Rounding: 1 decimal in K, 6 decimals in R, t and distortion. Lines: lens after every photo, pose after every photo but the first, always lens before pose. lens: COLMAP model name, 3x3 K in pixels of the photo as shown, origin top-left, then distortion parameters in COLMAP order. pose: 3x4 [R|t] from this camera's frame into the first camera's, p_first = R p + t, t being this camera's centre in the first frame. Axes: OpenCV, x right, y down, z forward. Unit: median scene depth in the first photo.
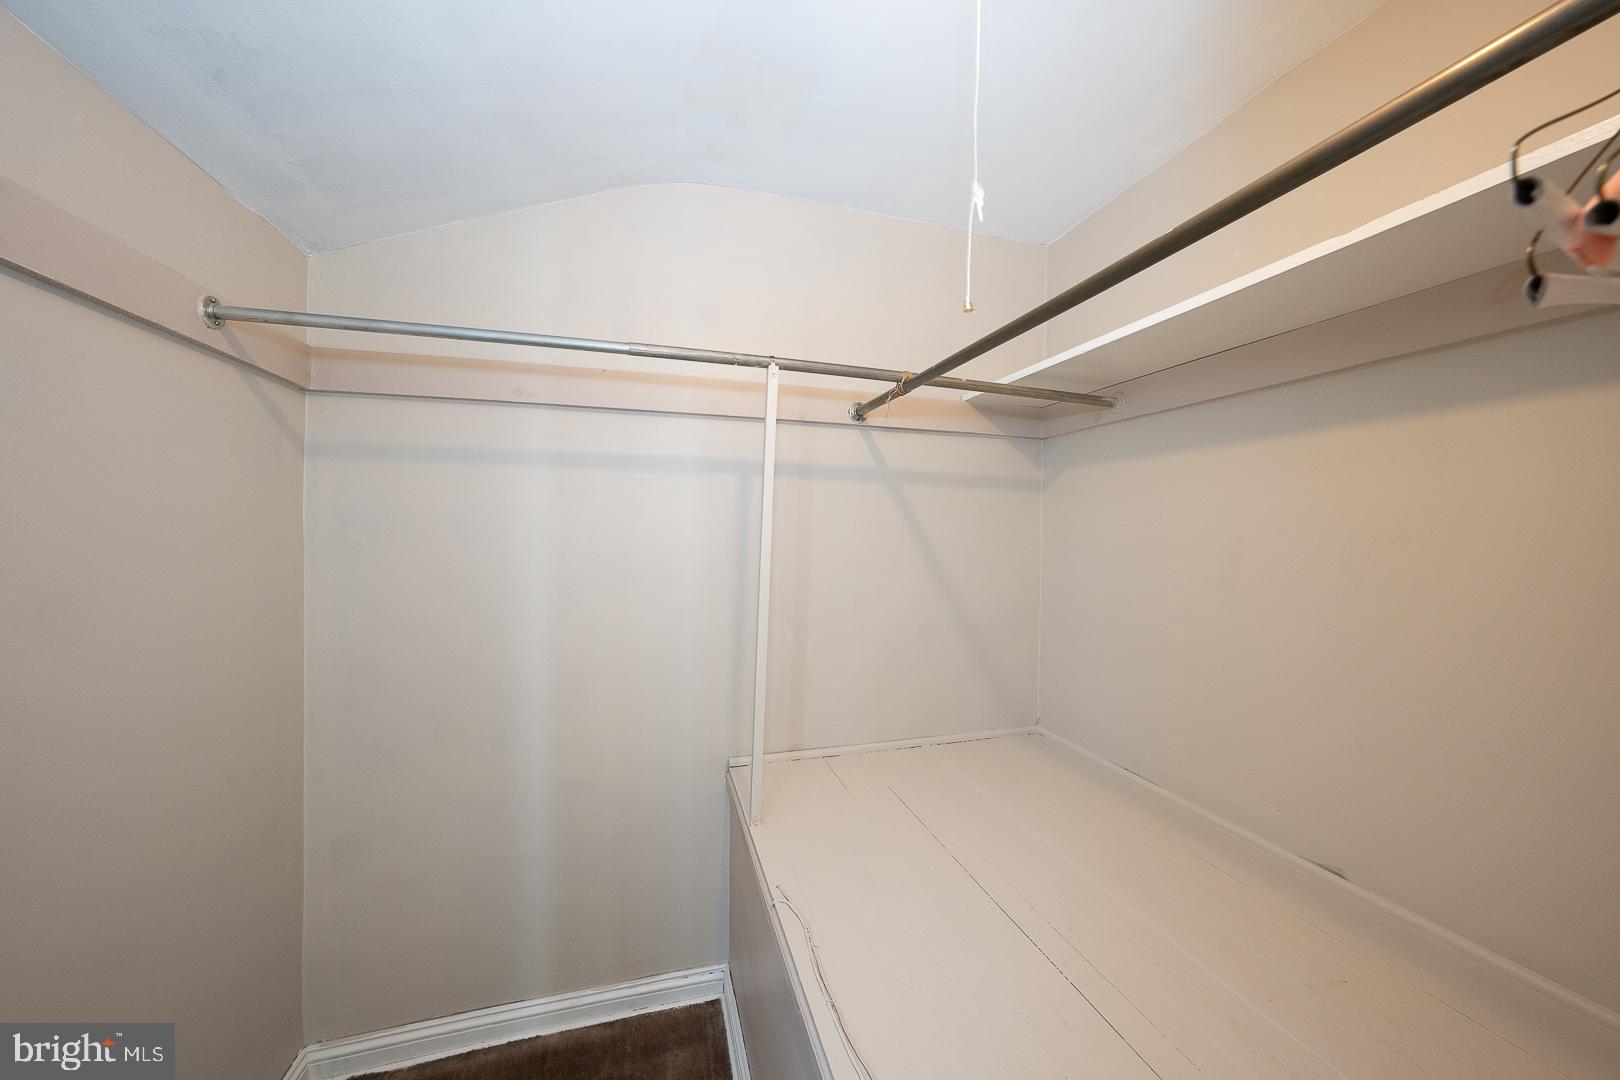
lens RADIAL K [[553.8, 0, 810.9], [0, 553.8, 539.0], [0, 0, 1]] dist [-0.021538, 0.002518]
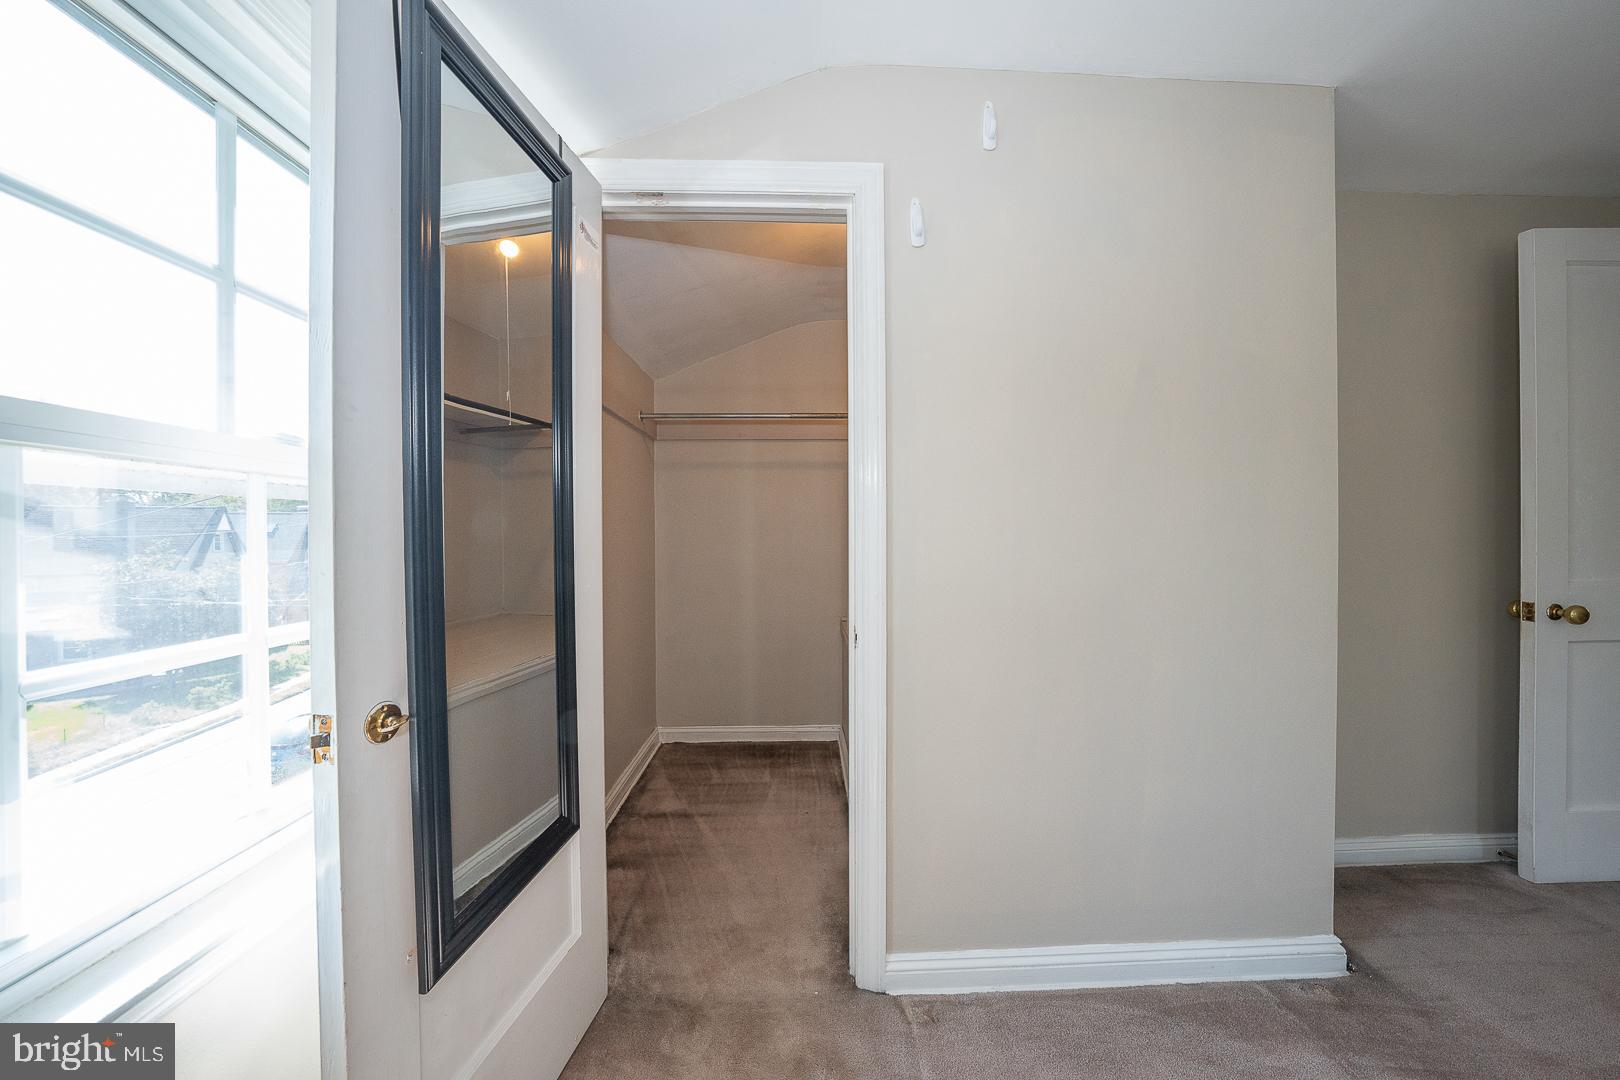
lens RADIAL K [[553.8, 0, 808.4], [0, 553.8, 537.0], [0, 0, 1]] dist [-0.021538, 0.002518]
pose [[0.967208, -0.012133, -0.253694, 0.260485], [0.011805, 0.999926, -0.002815, 0.136835], [0.253710, -0.000272, 0.967280, -0.997891]]
